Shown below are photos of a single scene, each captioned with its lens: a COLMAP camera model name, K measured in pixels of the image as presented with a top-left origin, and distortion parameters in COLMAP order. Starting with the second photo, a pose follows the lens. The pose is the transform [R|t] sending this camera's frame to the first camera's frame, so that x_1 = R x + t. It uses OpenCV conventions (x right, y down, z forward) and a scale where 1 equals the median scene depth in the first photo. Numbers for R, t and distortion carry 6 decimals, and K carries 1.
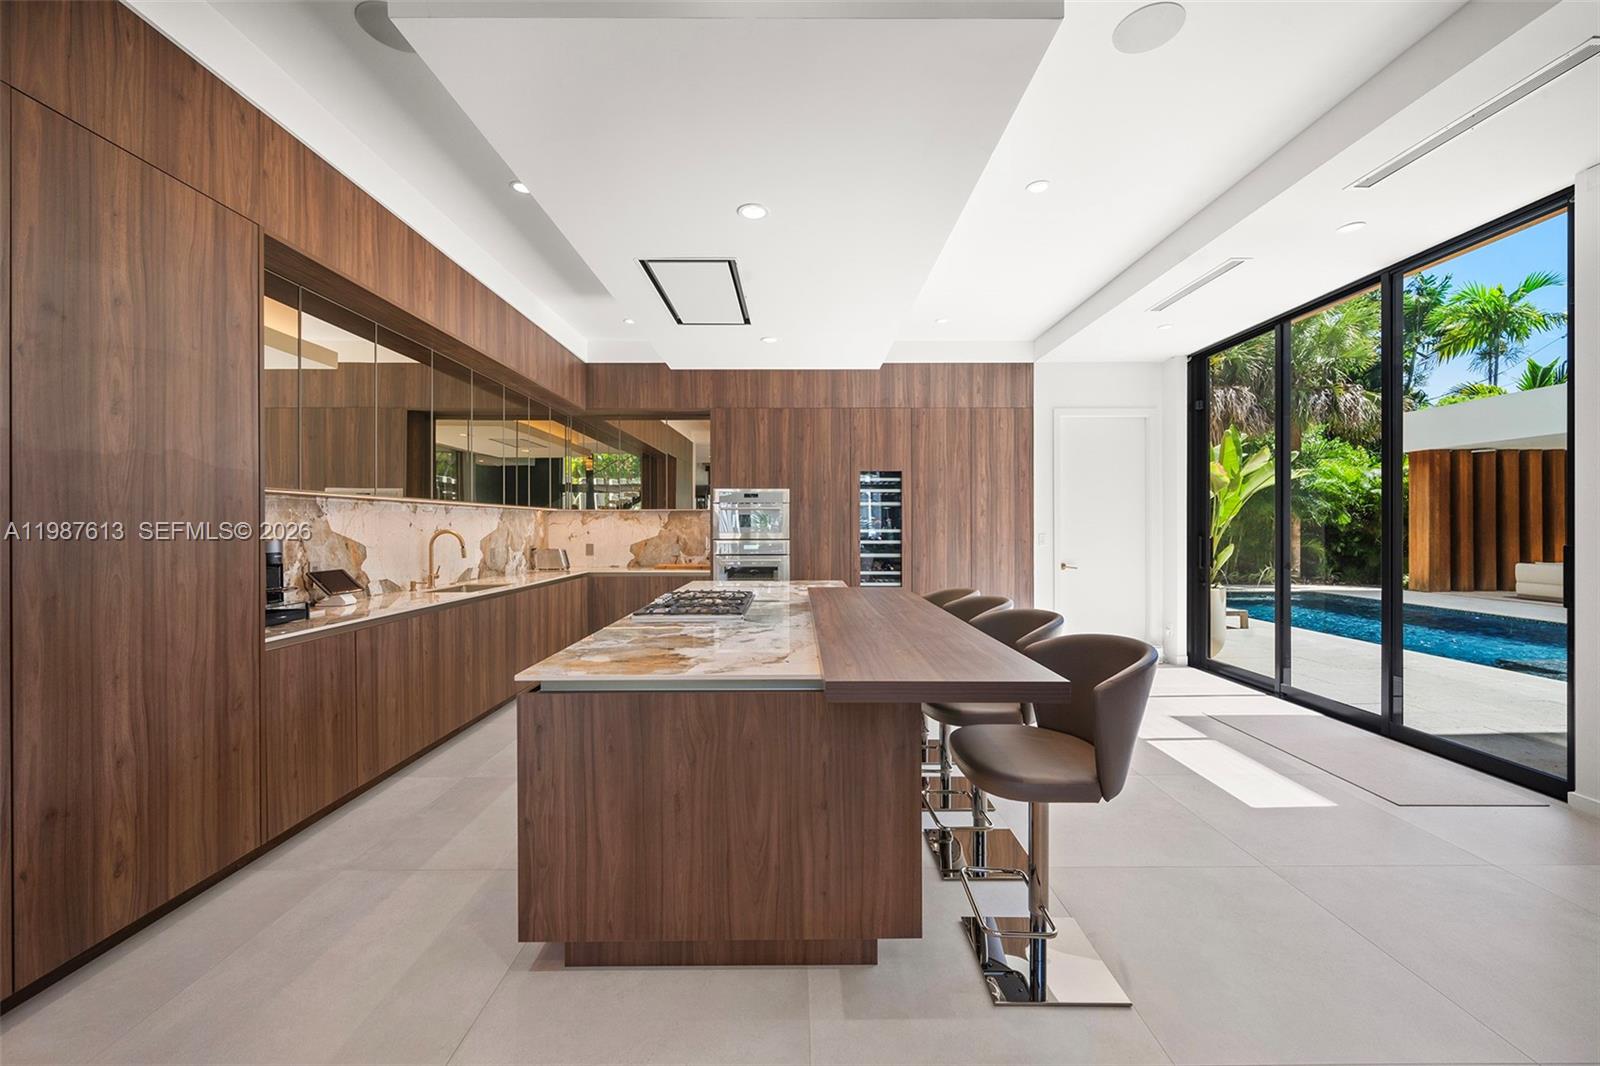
lens RADIAL K [[635.8, 0, 800.0], [0, 635.8, 533.0], [0, 0, 1]] dist [-0.002159, -0.000090]
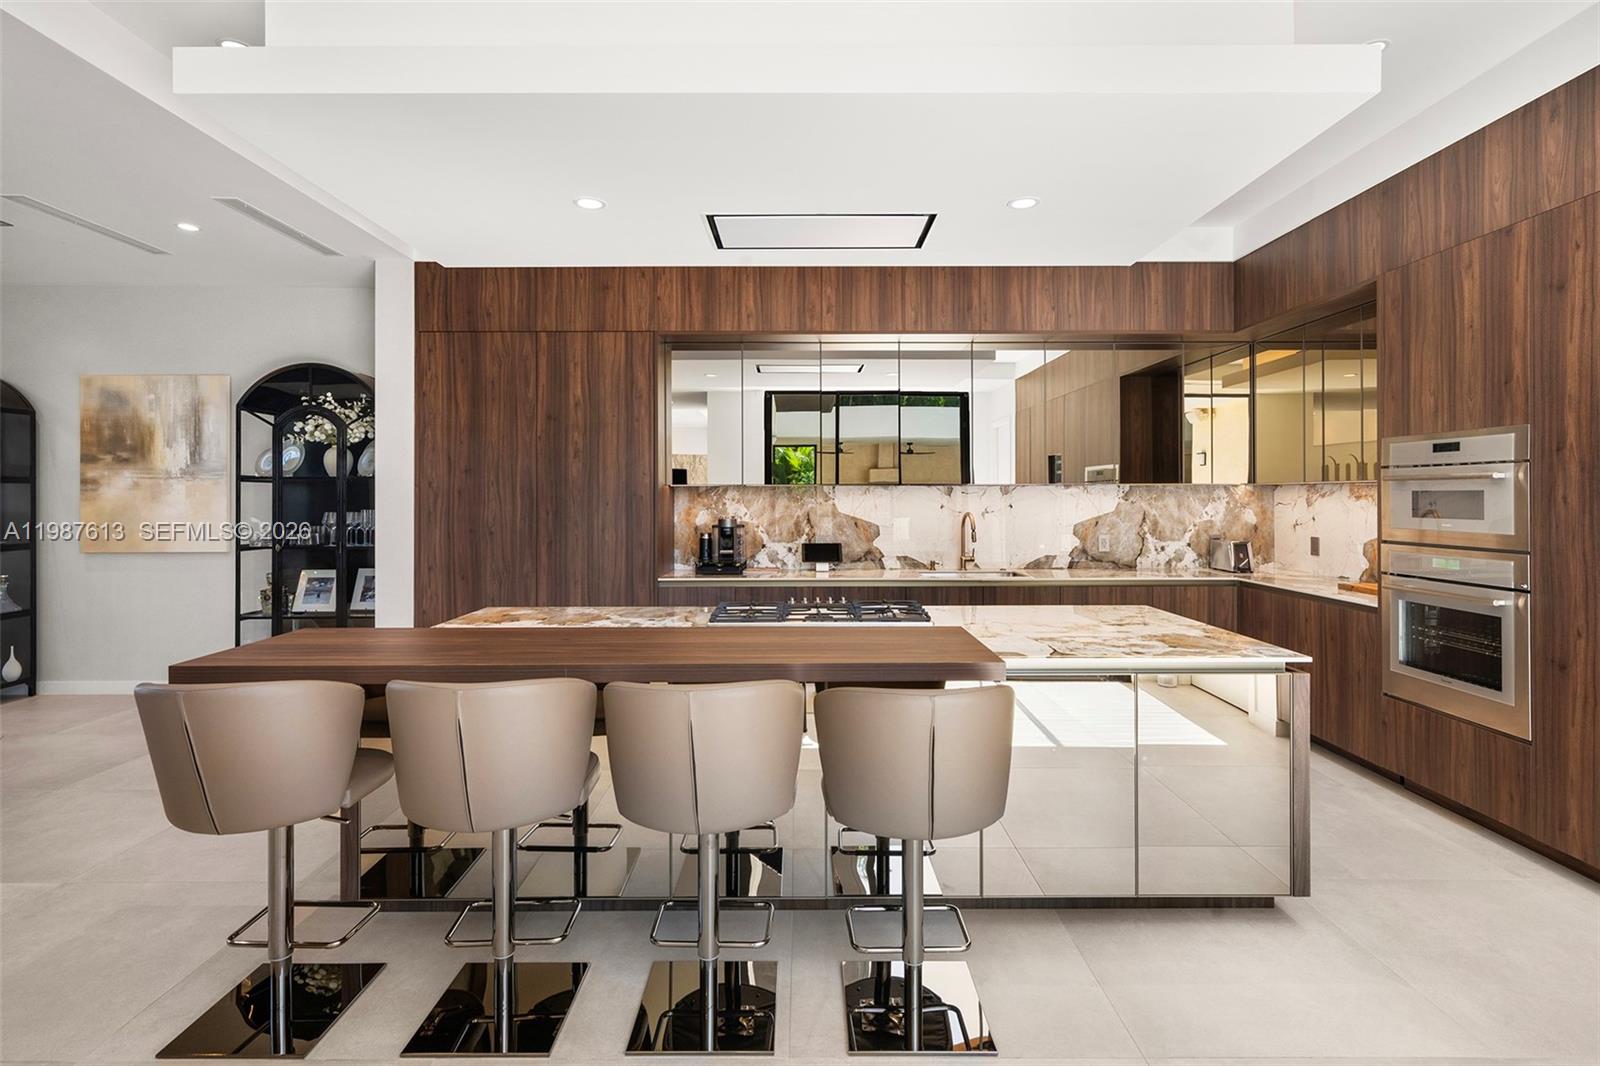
lens RADIAL K [[742.0, 0, 798.9], [0, 742.0, 498.7], [0, 0, 1]] dist [0.000633, -0.000085]
pose [[-0.006829, 0.007405, -0.999949, 0.736101], [-0.007635, 0.999943, 0.007457, -0.040673], [0.999948, 0.007685, -0.006772, 0.931357]]
